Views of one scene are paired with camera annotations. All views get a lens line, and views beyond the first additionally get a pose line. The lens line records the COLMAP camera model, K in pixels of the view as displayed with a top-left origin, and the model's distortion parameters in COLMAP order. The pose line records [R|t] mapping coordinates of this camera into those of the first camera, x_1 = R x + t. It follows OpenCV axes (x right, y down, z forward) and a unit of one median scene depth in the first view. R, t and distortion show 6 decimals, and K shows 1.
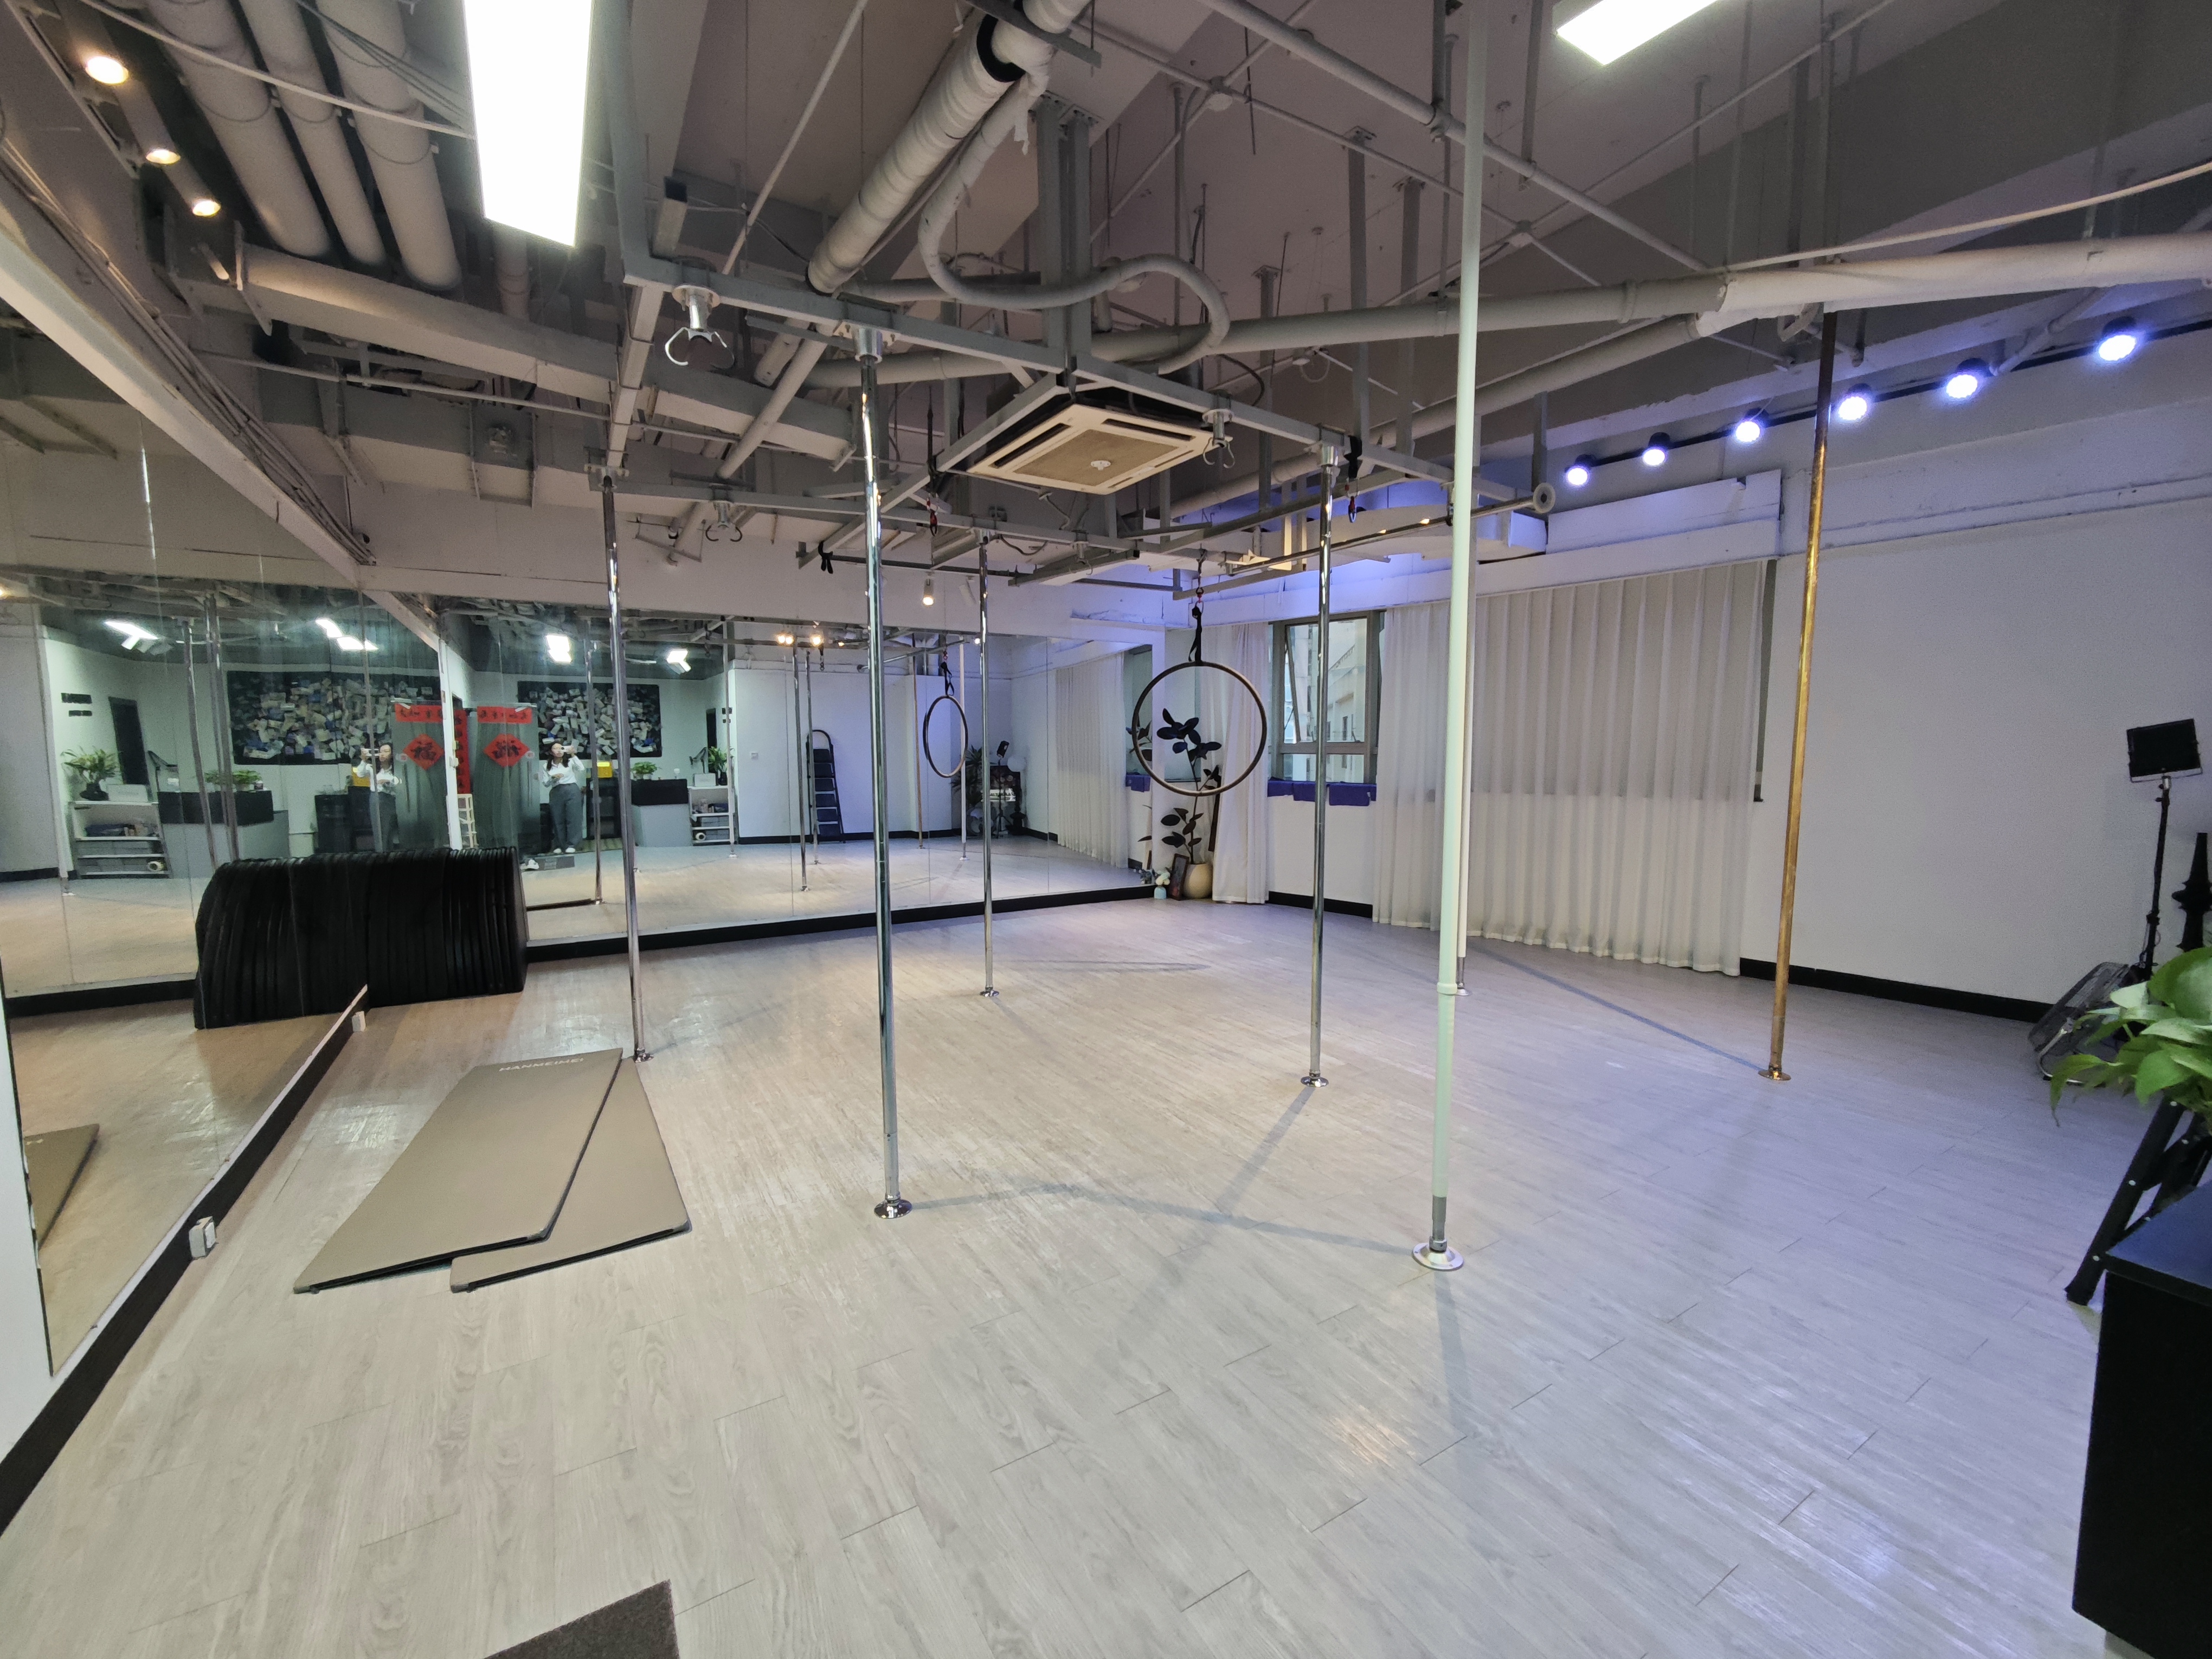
lens RADIAL K [[918.3, 0, 1107.6], [0, 918.3, 837.6], [0, 0, 1]] dist [-0.011156, 0.006542]
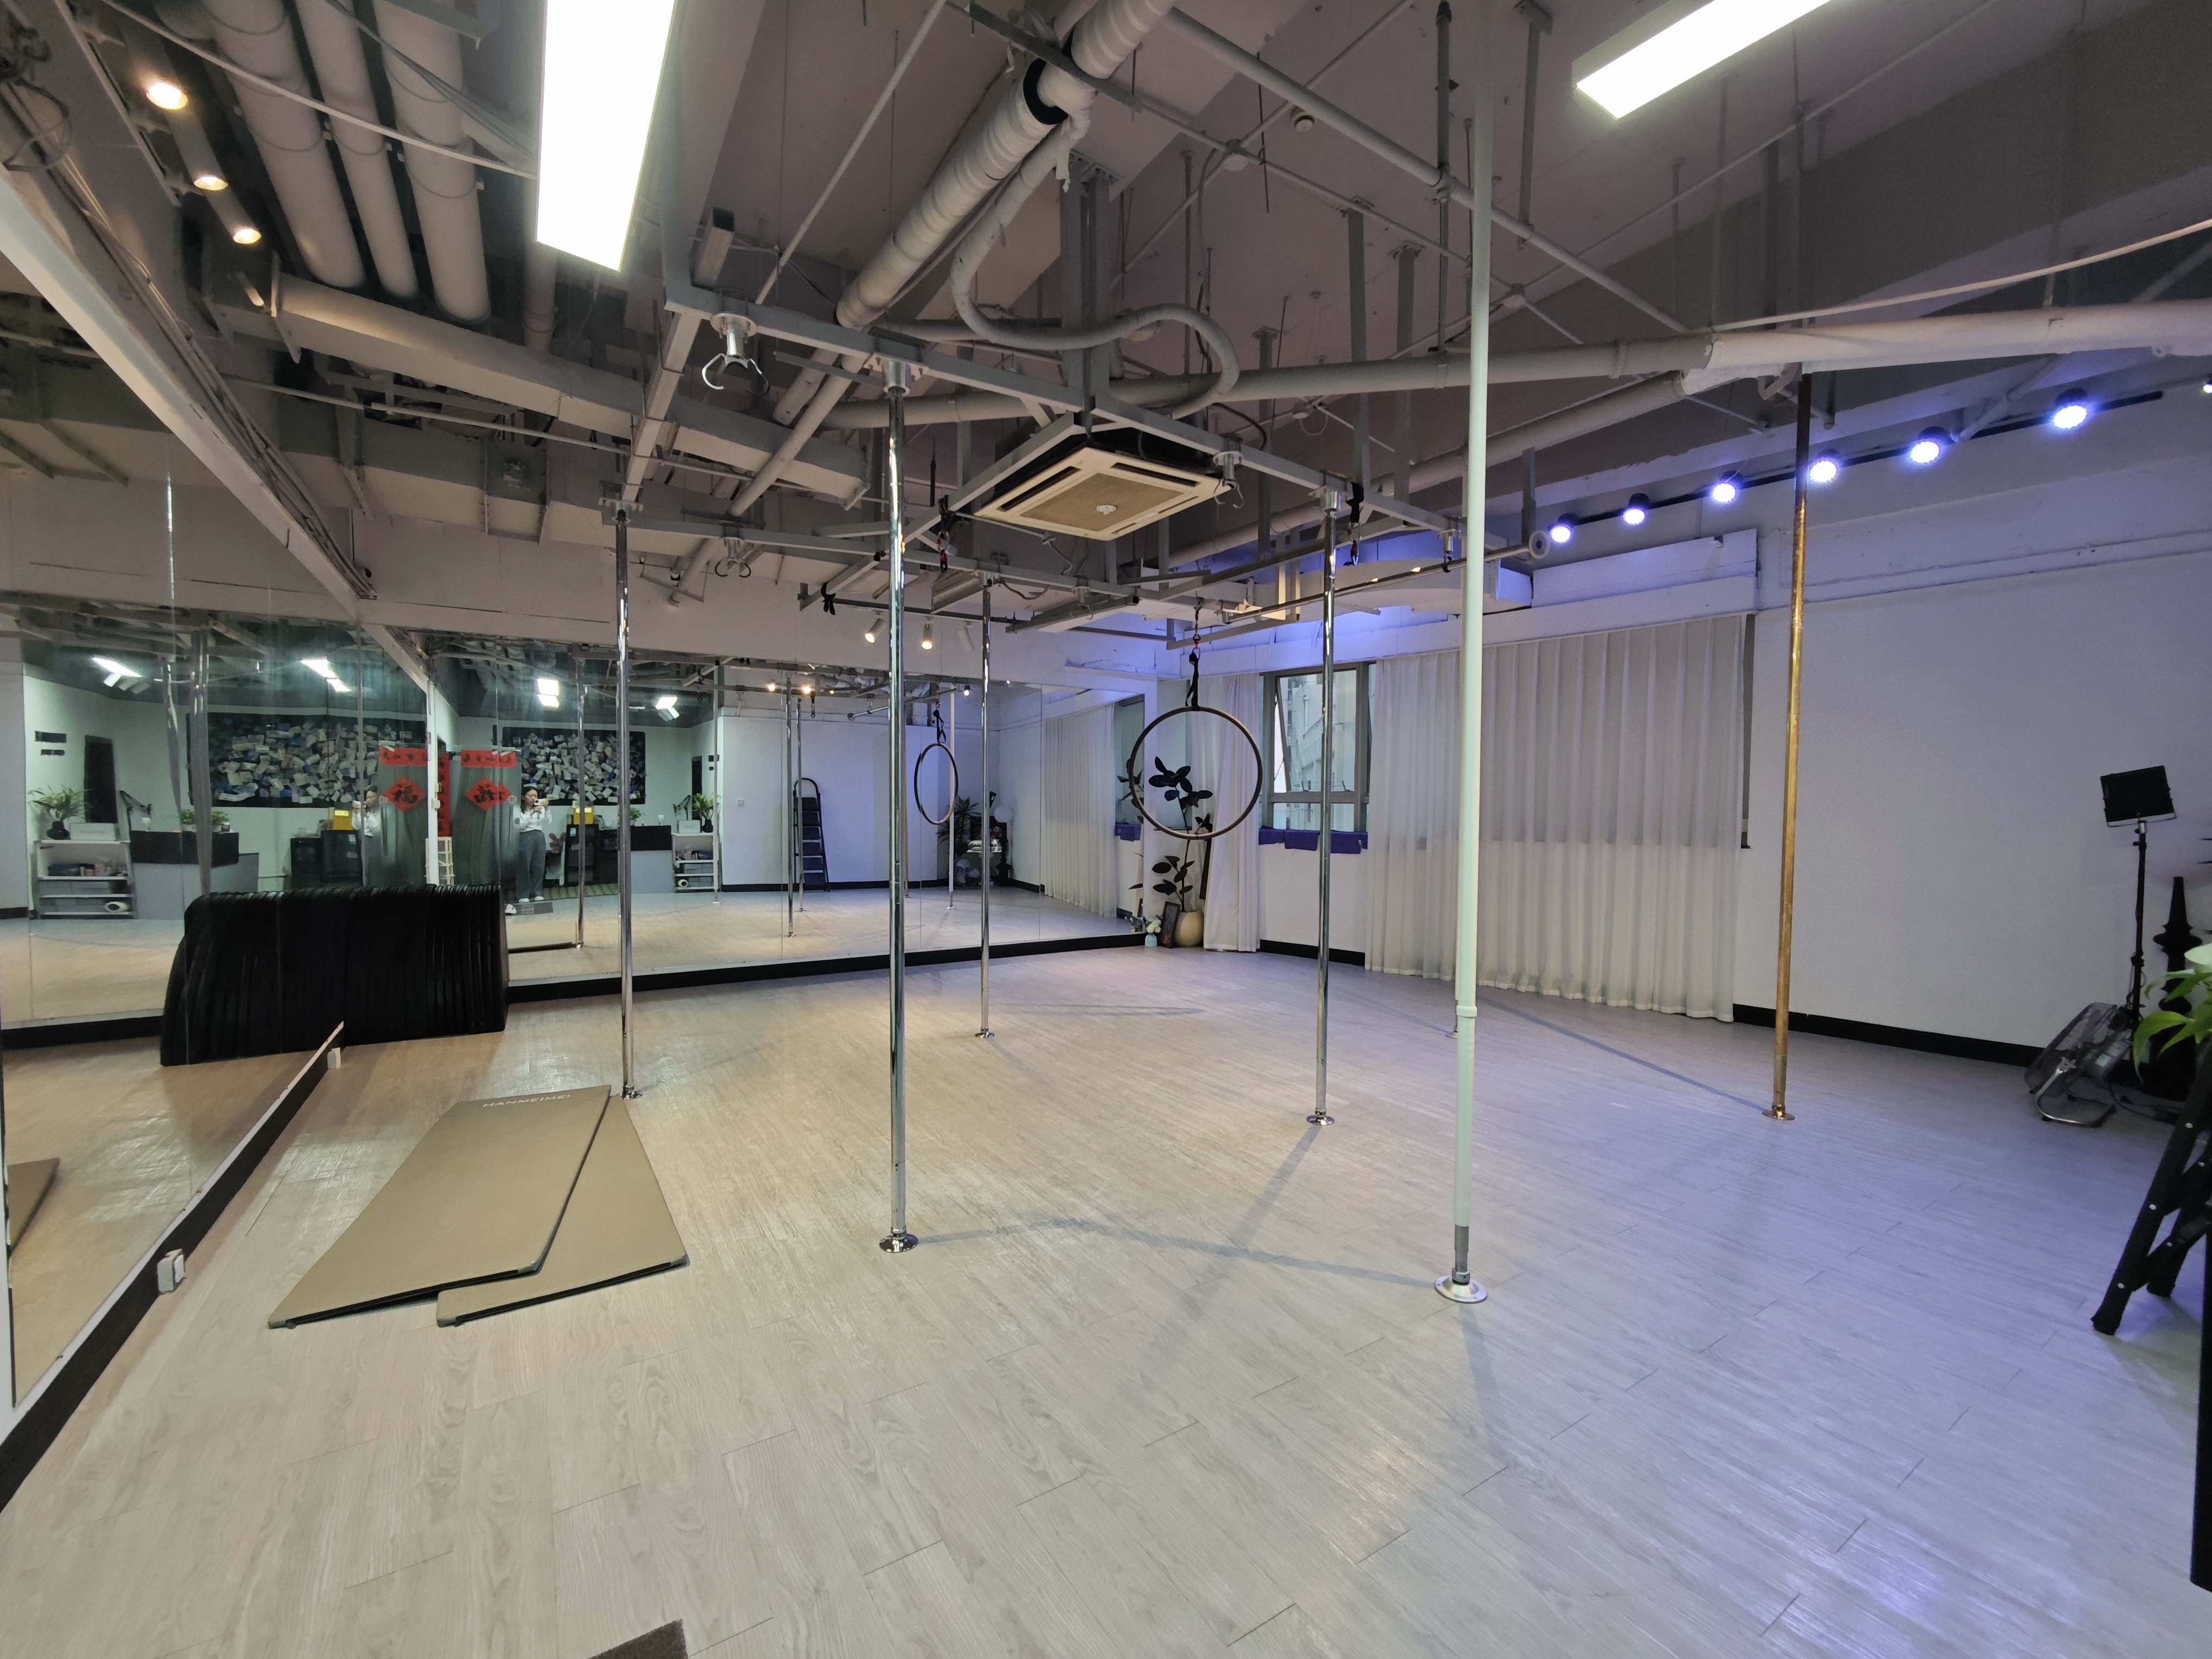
lens RADIAL K [[918.3, 0, 1107.6], [0, 918.3, 837.6], [0, 0, 1]] dist [-0.011156, 0.006542]
pose [[0.999714, 0.009519, 0.021939, -0.025276], [-0.008110, 0.997951, -0.063465, 0.024153], [-0.022498, 0.063269, 0.997743, 0.000978]]
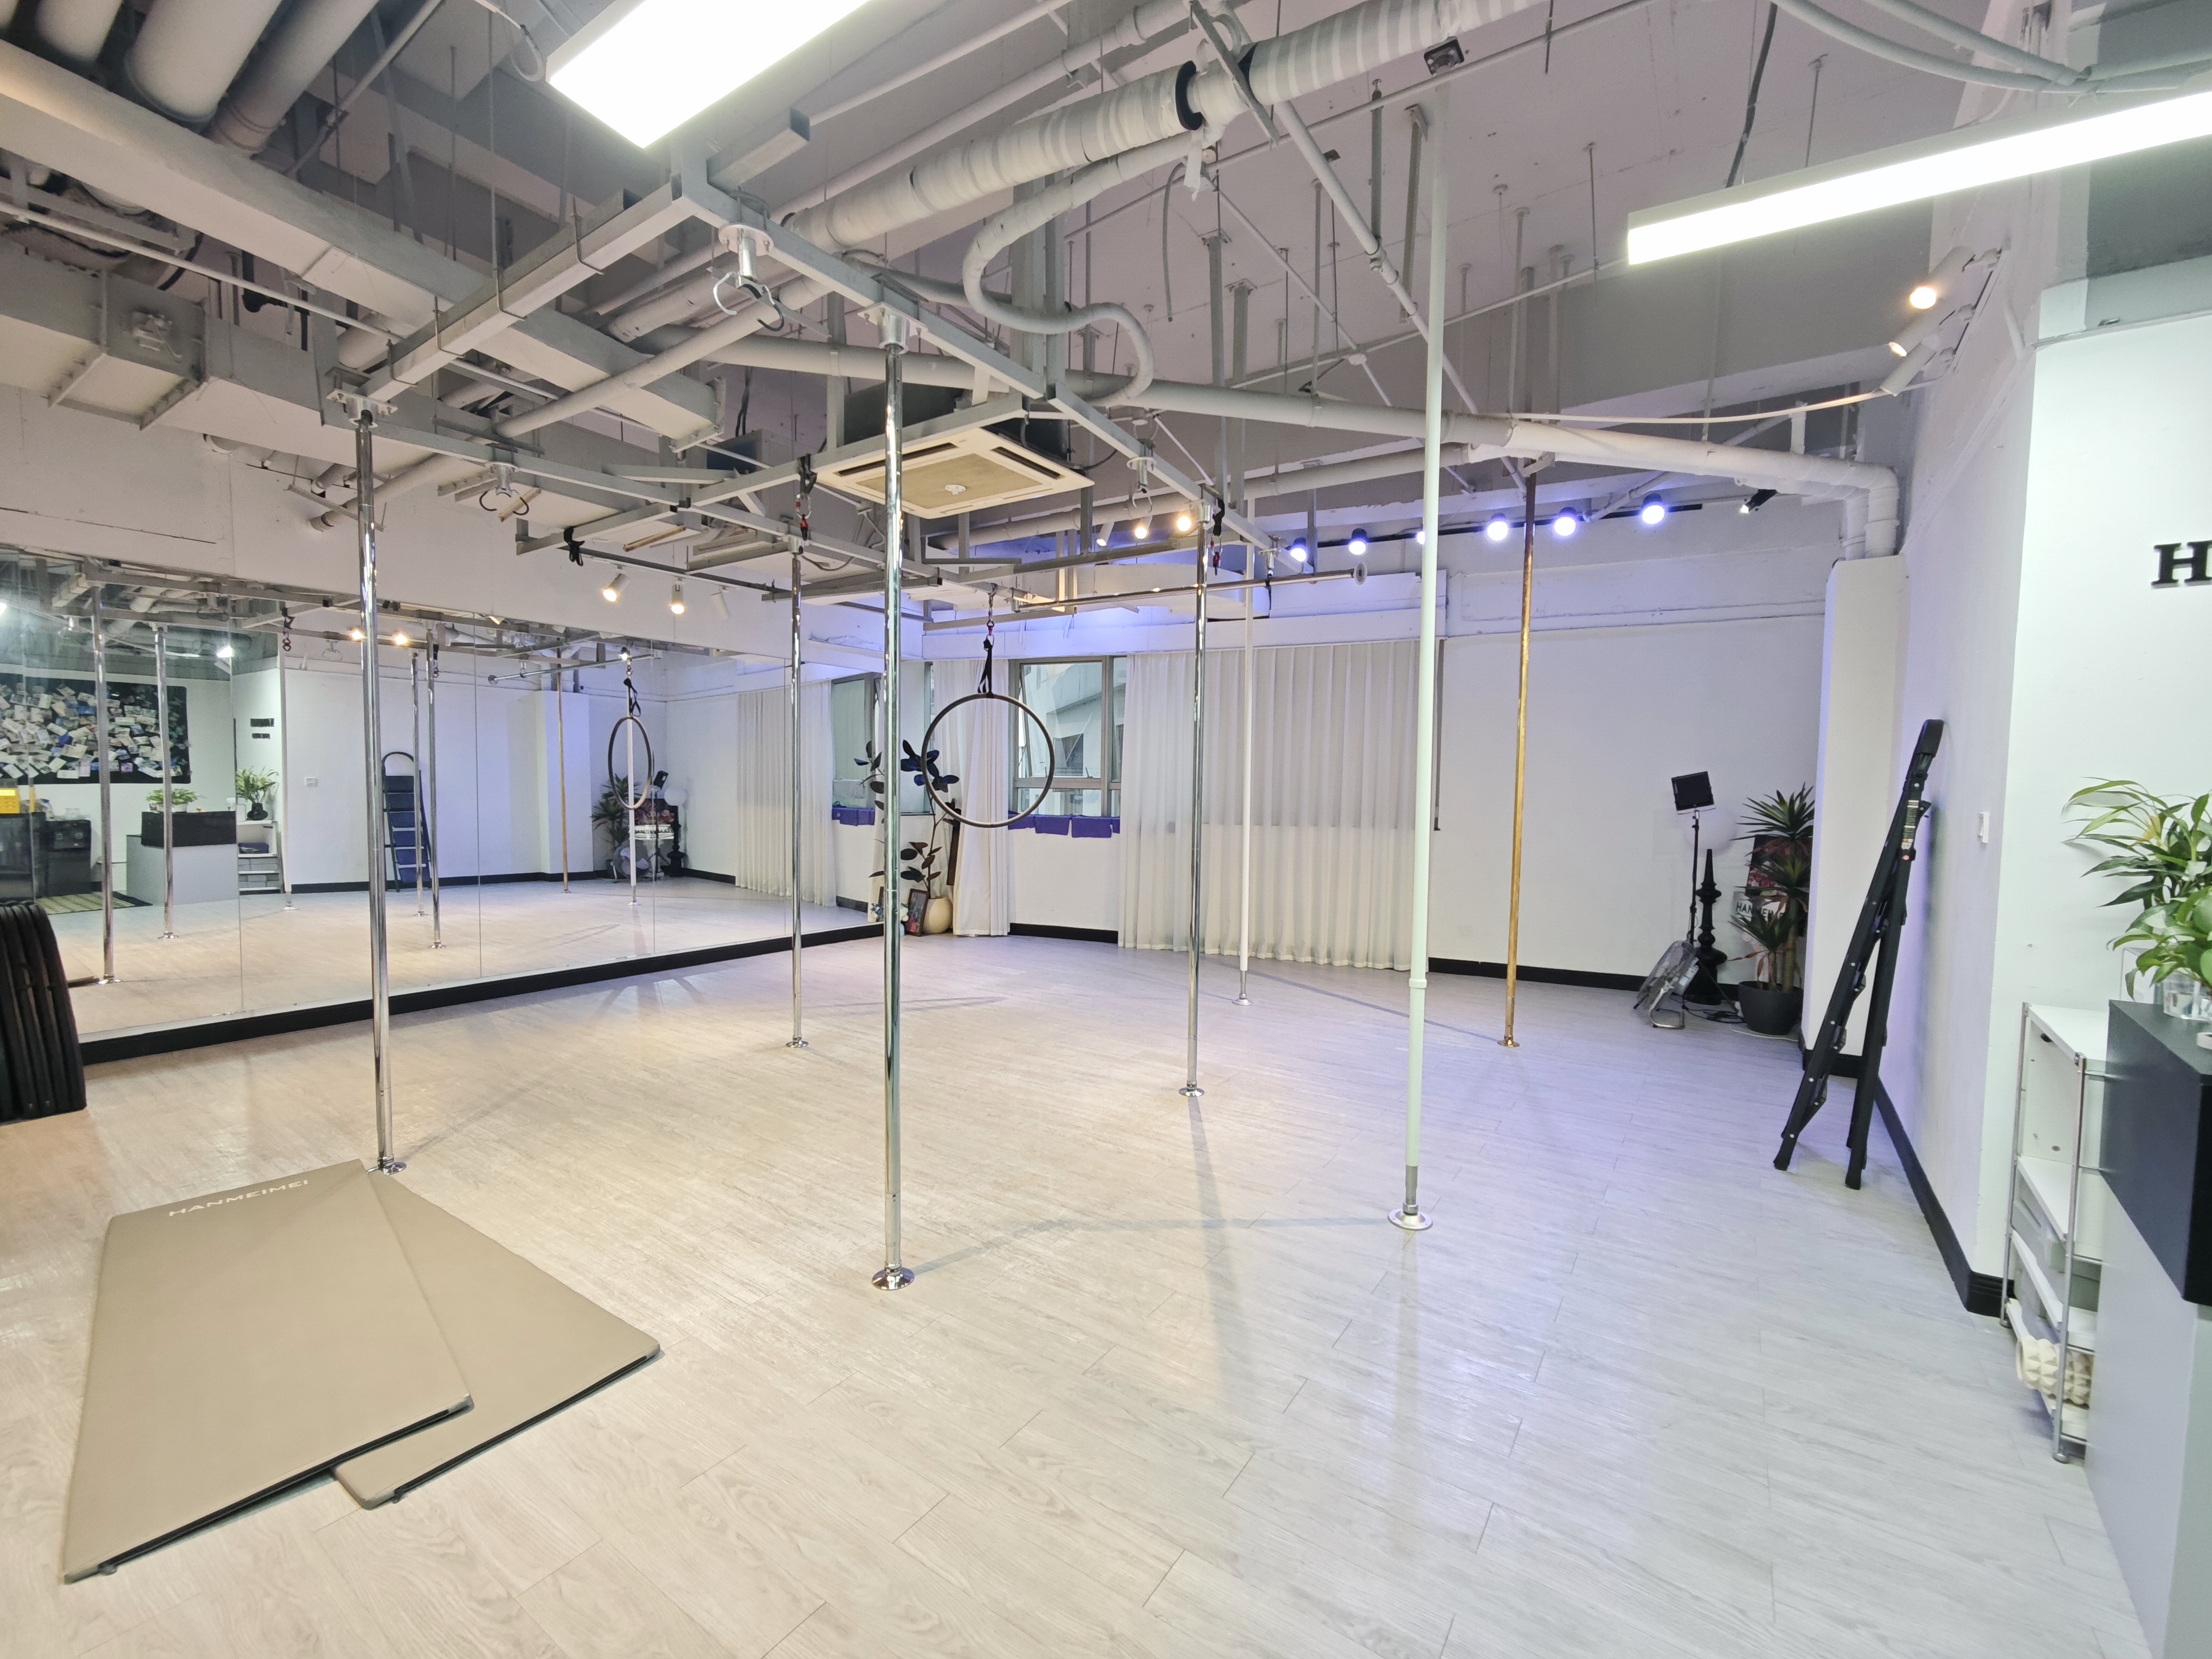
lens RADIAL K [[918.3, 0, 1107.6], [0, 918.3, 837.6], [0, 0, 1]] dist [-0.011156, 0.006542]
pose [[0.913219, -0.006486, 0.407417, -0.265181], [0.023380, 0.999060, -0.036501, 0.007263], [-0.406797, 0.042859, 0.912513, 0.050729]]
